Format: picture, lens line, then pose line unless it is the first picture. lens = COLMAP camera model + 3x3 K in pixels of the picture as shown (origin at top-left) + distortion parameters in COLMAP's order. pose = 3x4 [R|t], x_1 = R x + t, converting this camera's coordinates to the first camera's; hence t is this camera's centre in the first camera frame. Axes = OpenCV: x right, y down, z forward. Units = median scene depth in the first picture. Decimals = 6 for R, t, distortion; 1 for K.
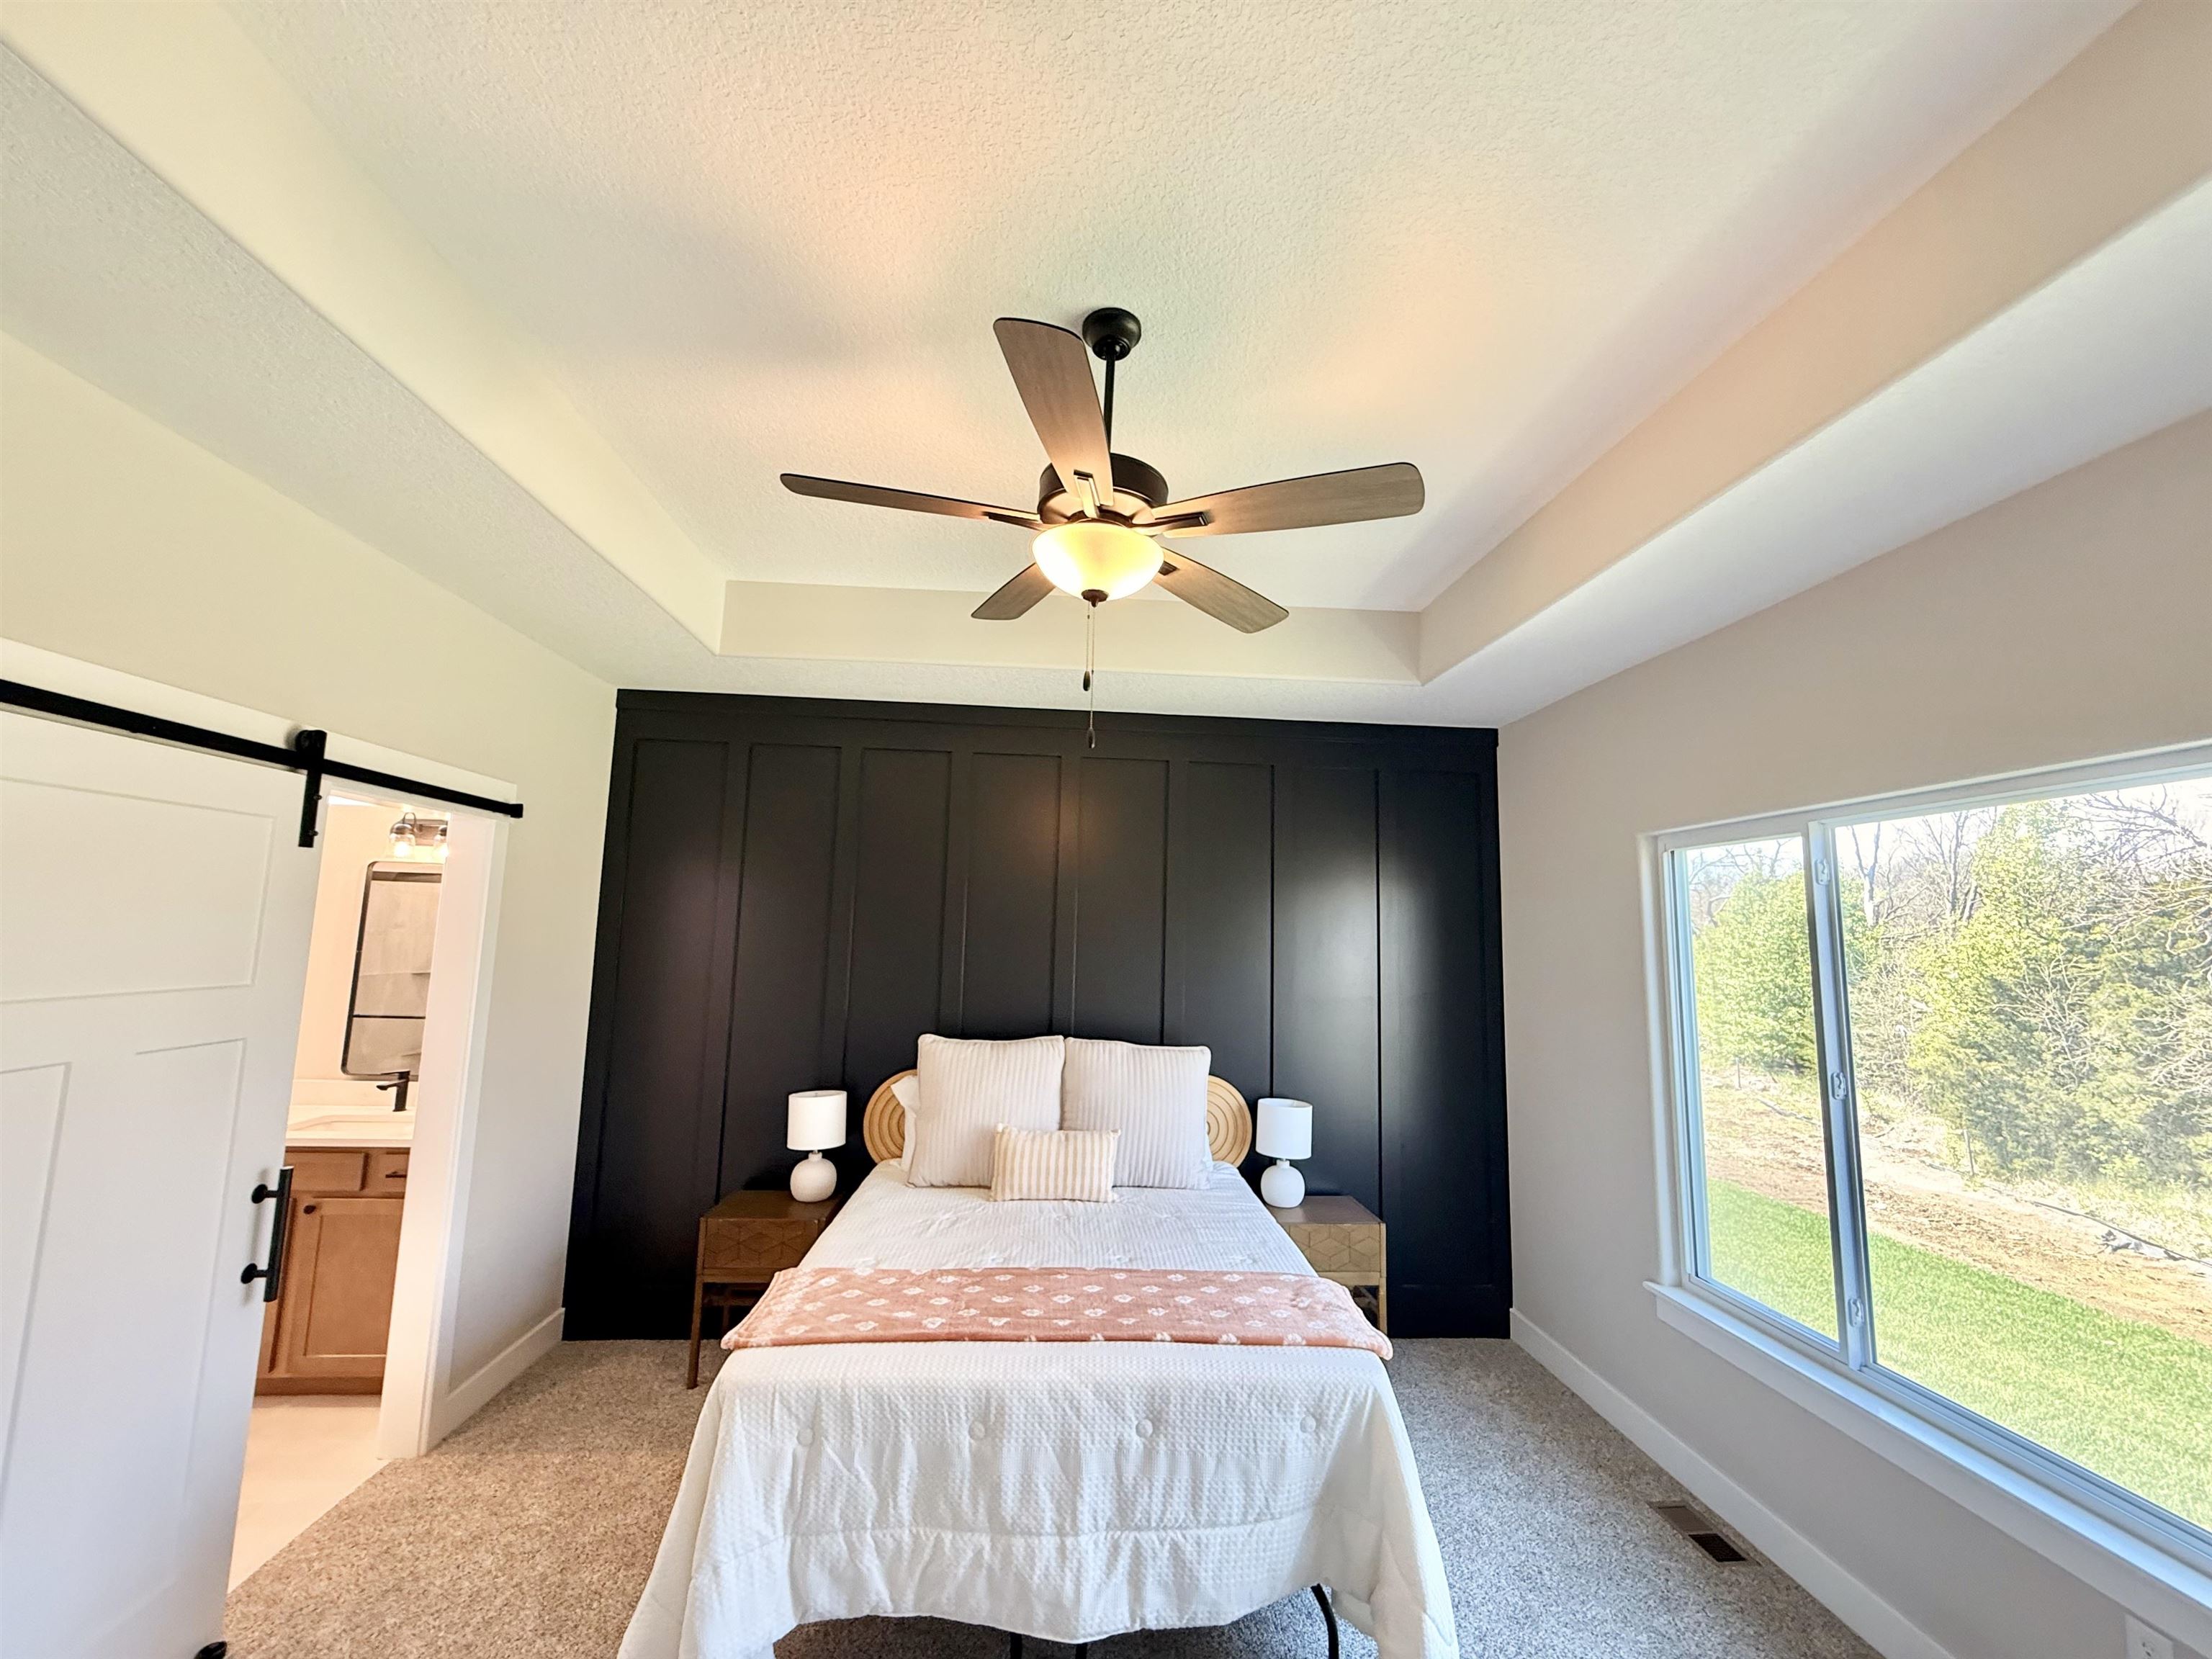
lens RADIAL K [[878.9, 0, 1102.9], [0, 878.9, 831.7], [0, 0, 1]] dist [0.000782, 0.000159]
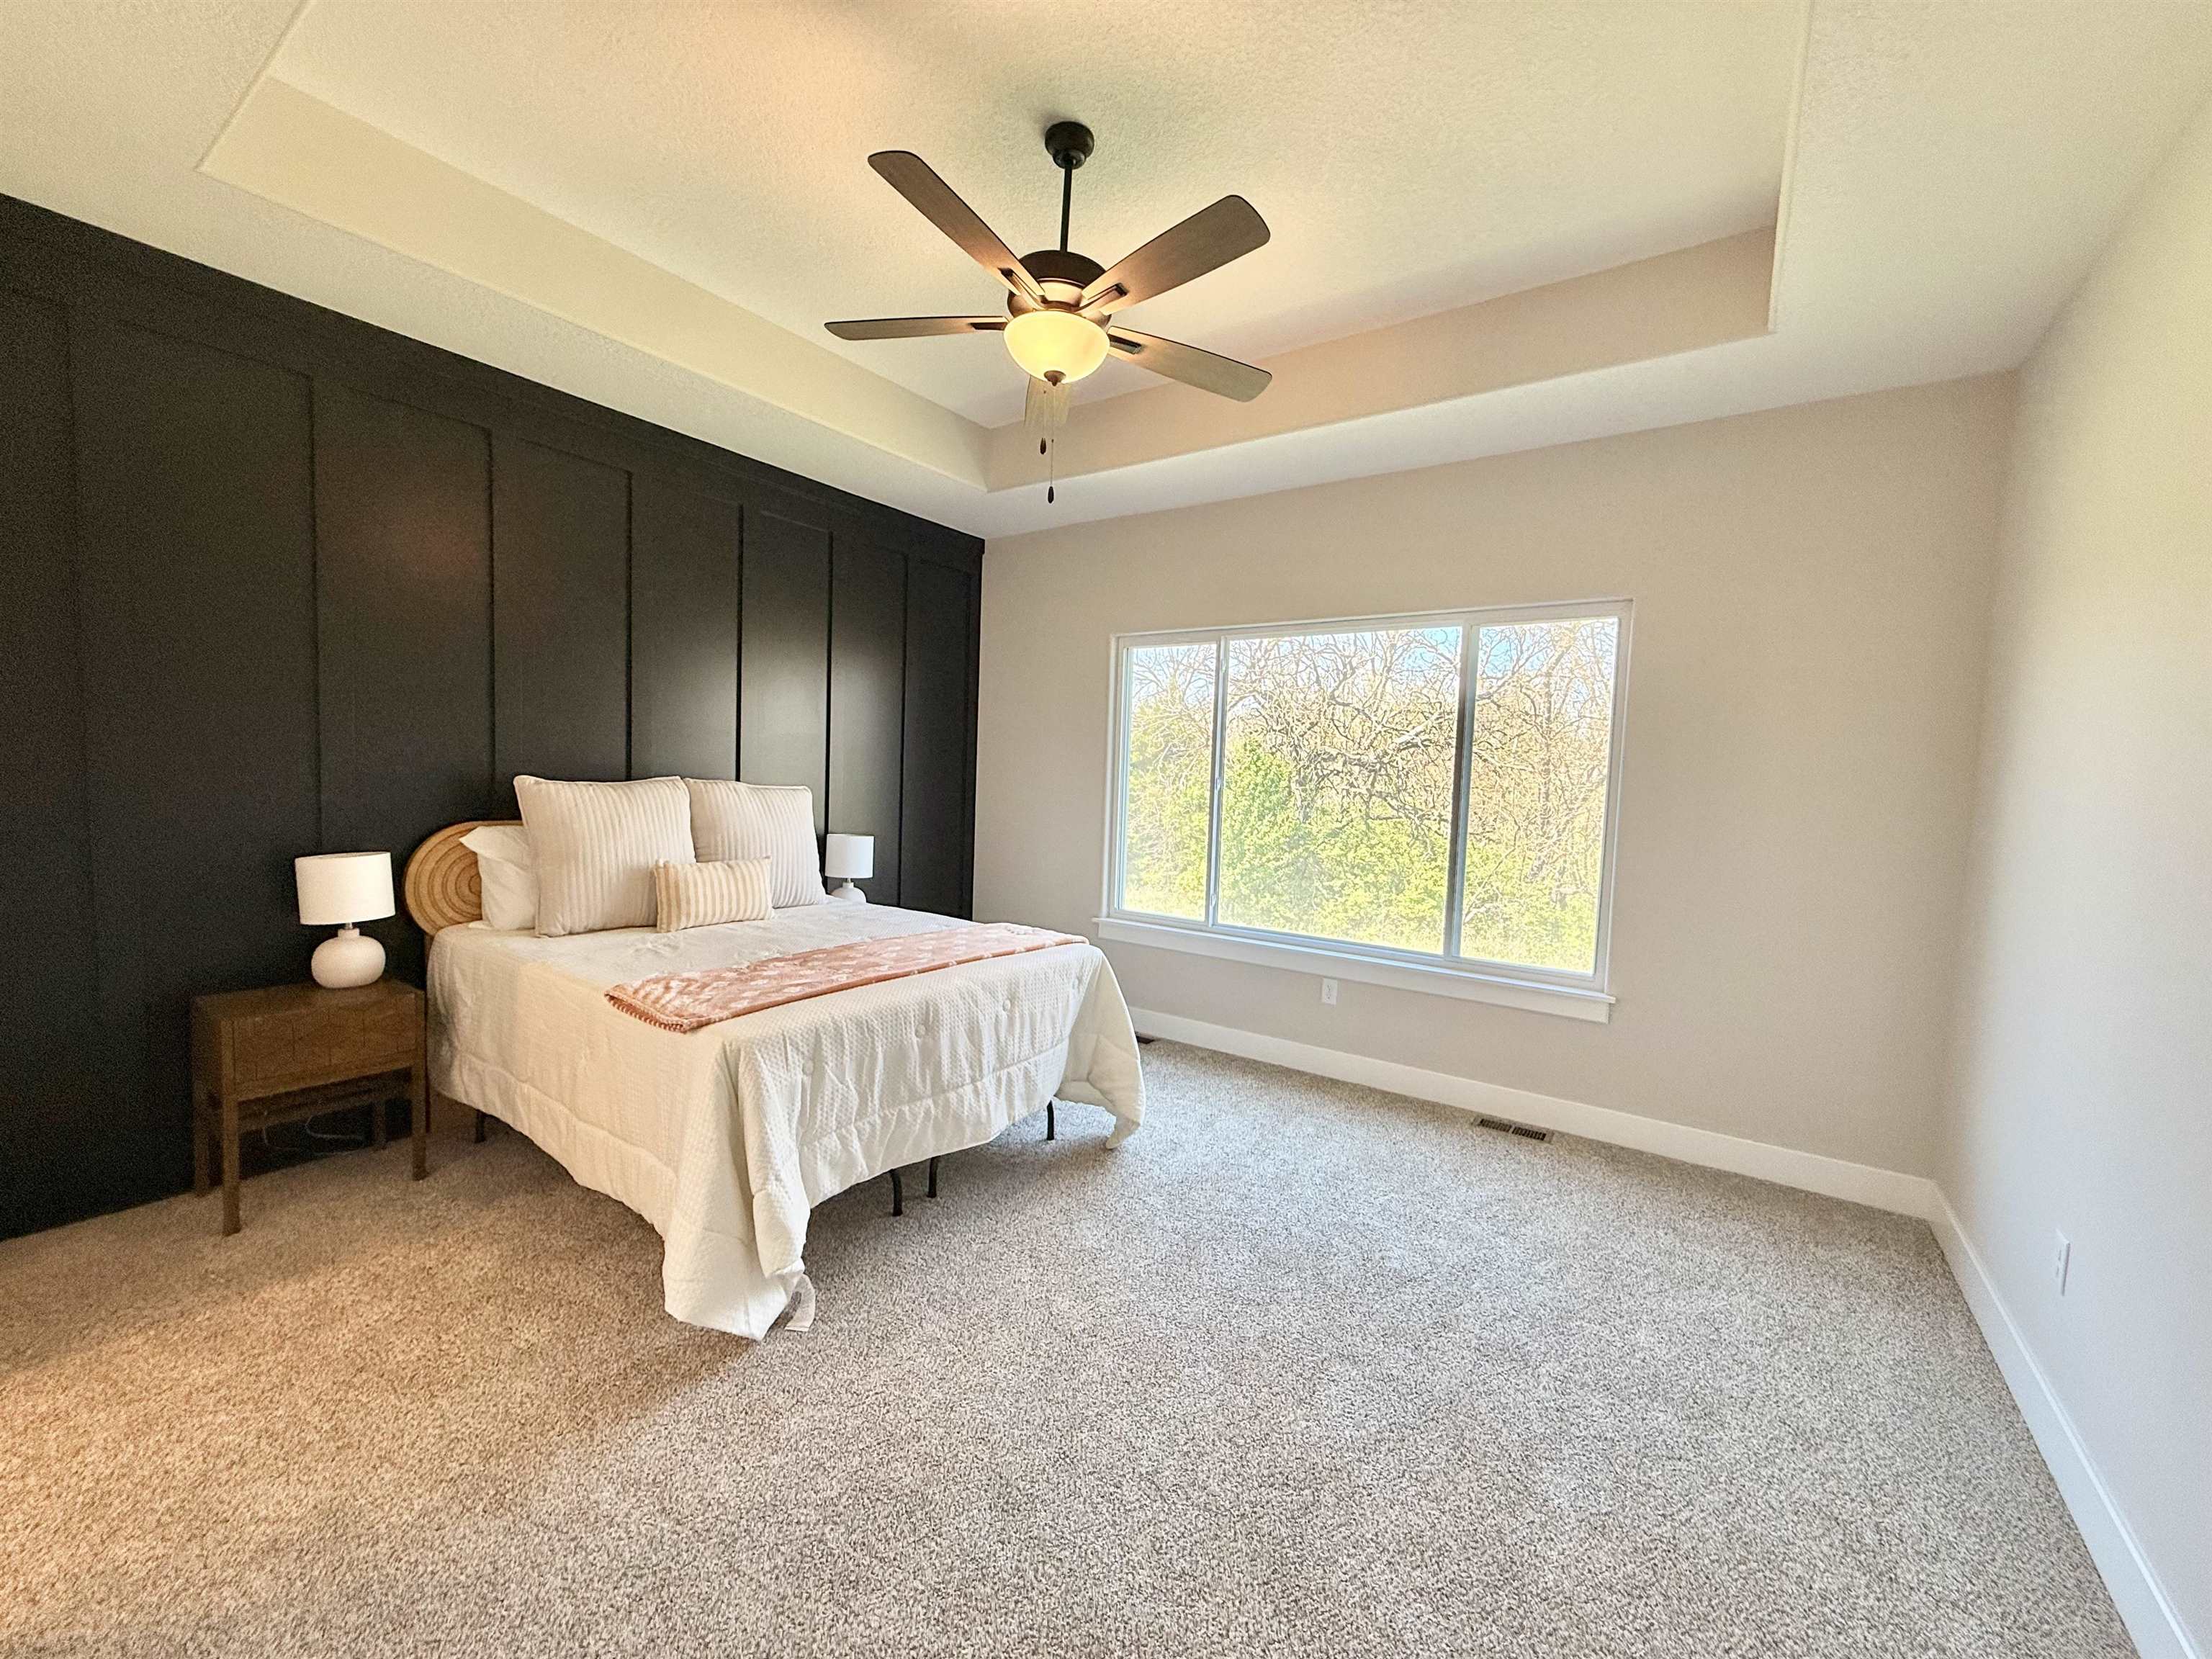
lens RADIAL K [[878.9, 0, 1101.8], [0, 878.9, 824.6], [0, 0, 1]] dist [0.000782, 0.000159]
pose [[0.633193, -0.050174, 0.772366, -0.958824], [-0.114095, 0.980944, 0.157259, 0.146164], [-0.765538, -0.187698, 0.615403, 0.052422]]
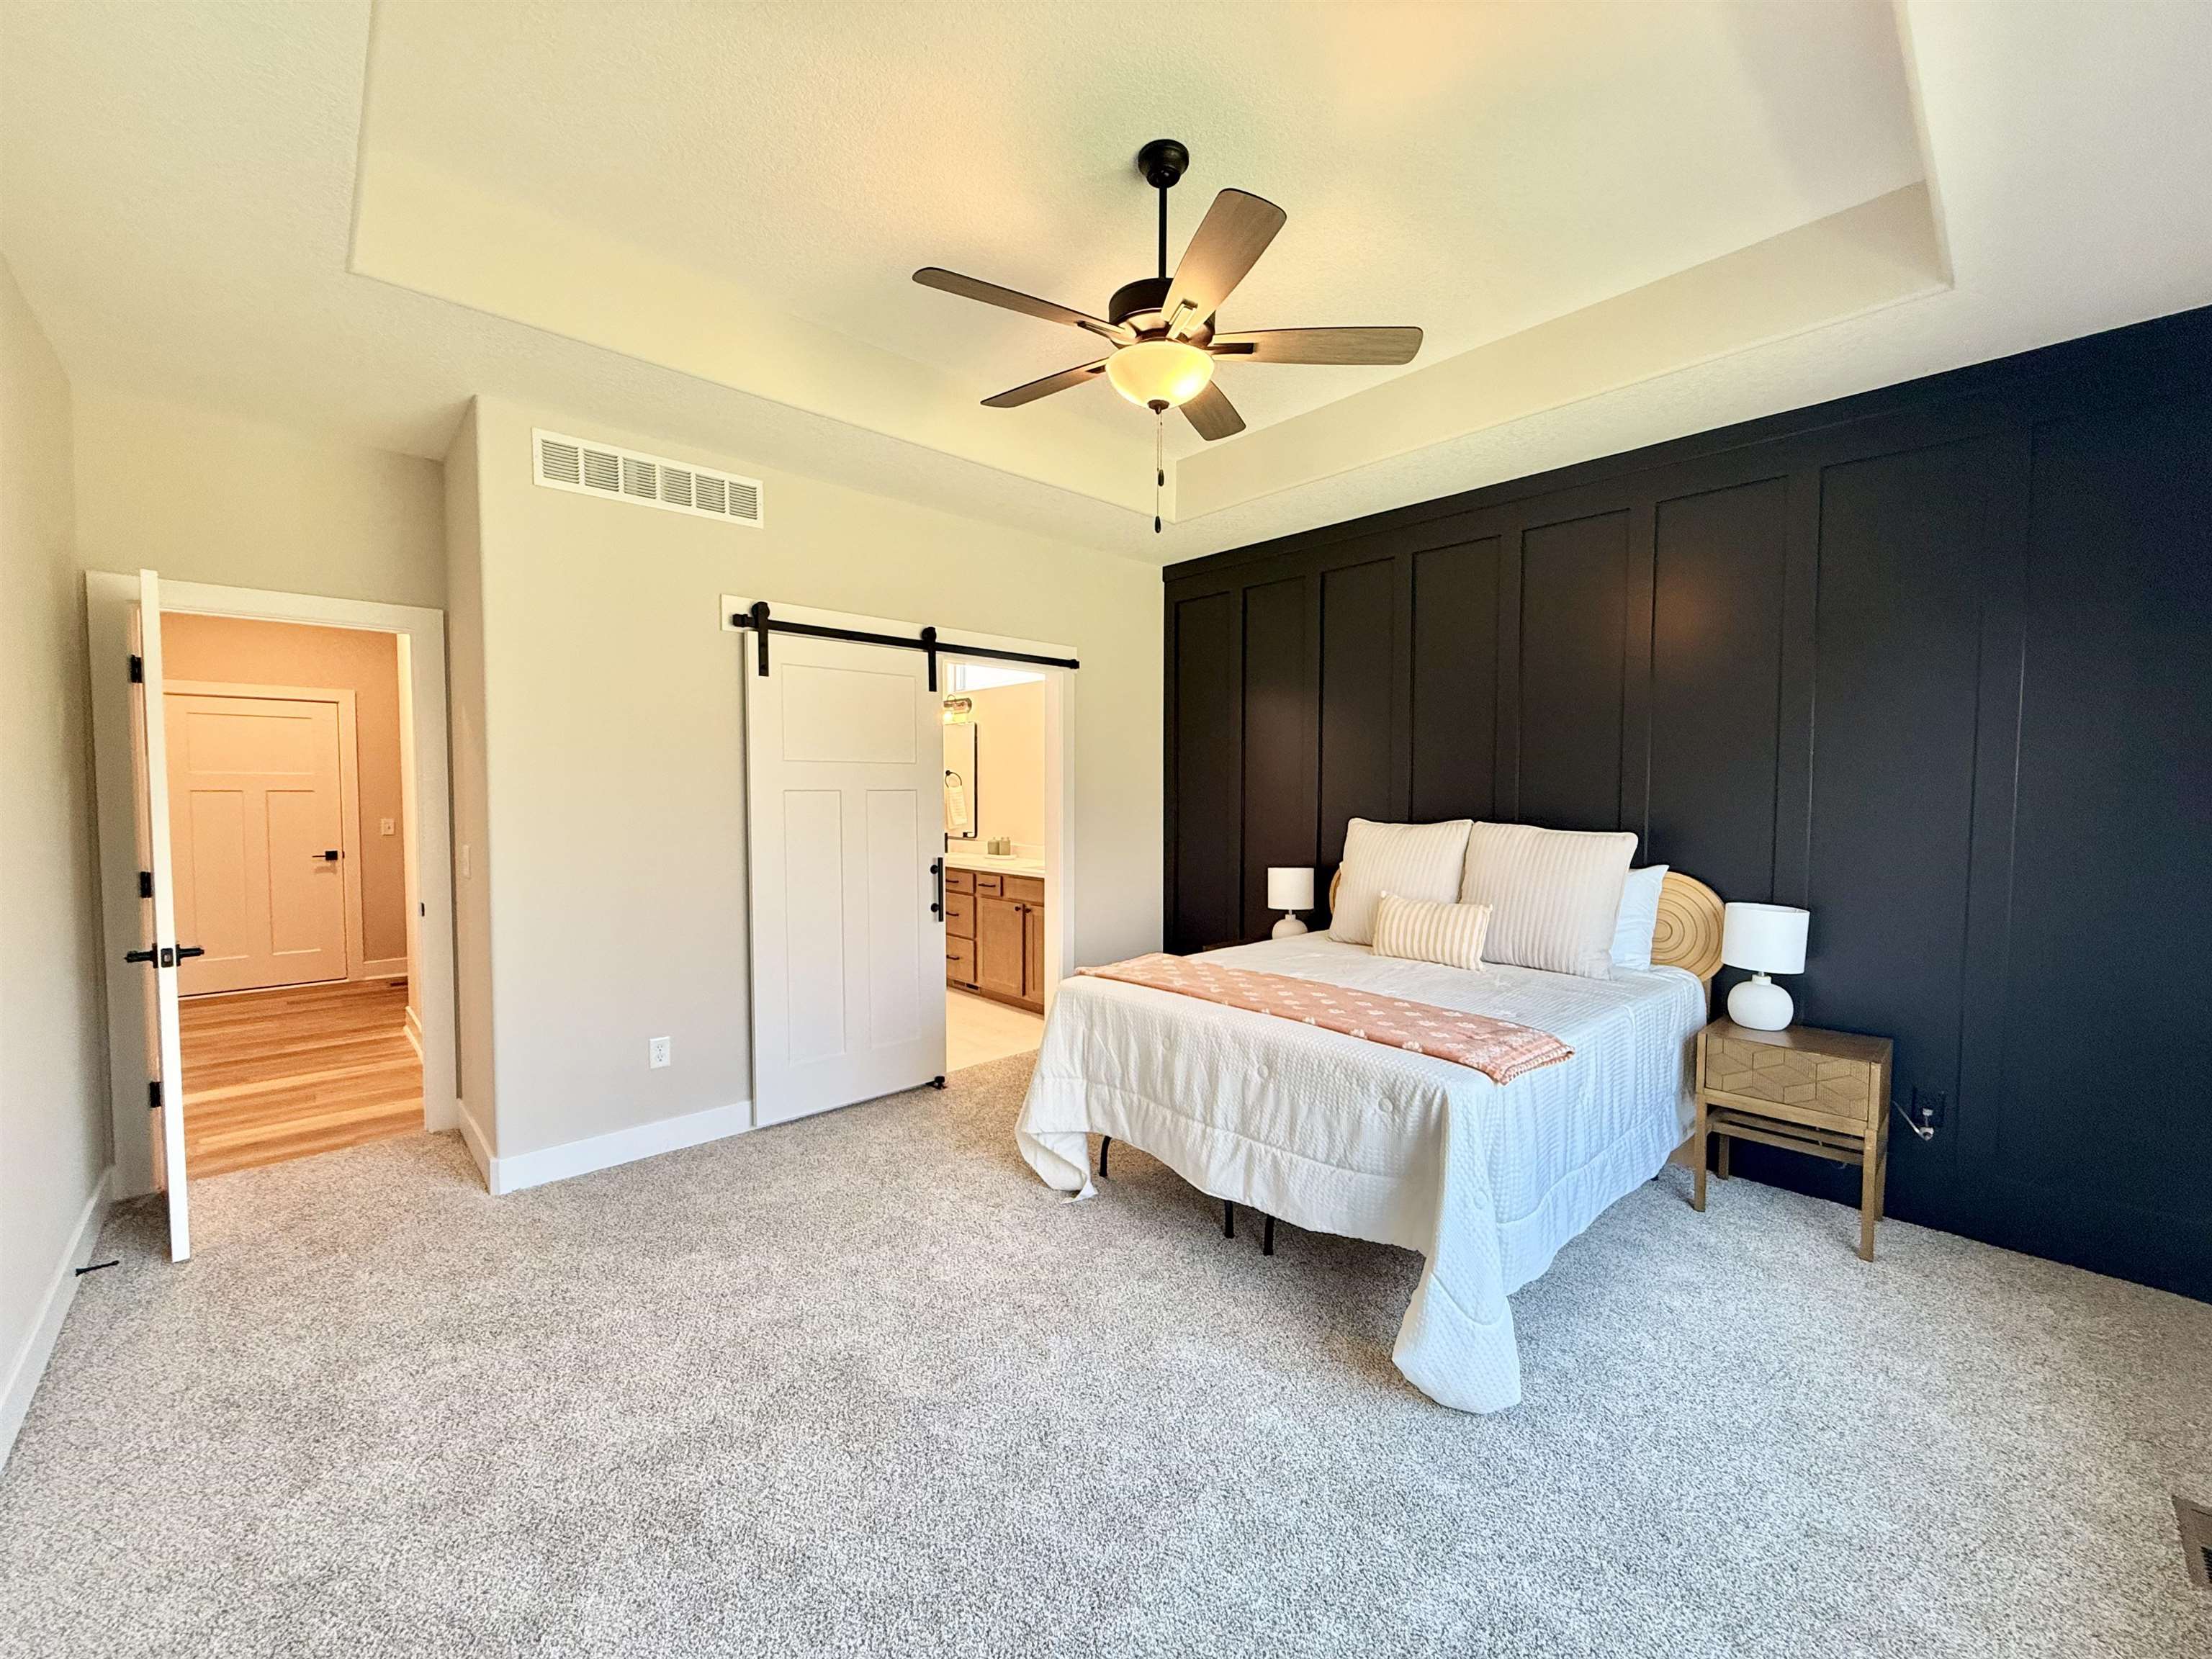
lens RADIAL K [[878.9, 0, 1090.0], [0, 878.9, 837.5], [0, 0, 1]] dist [0.000782, 0.000159]
pose [[0.620242, 0.016515, -0.784237, 0.887948], [0.107625, 0.988531, 0.105936, 0.186835], [0.776992, -0.150110, 0.611351, 0.084133]]
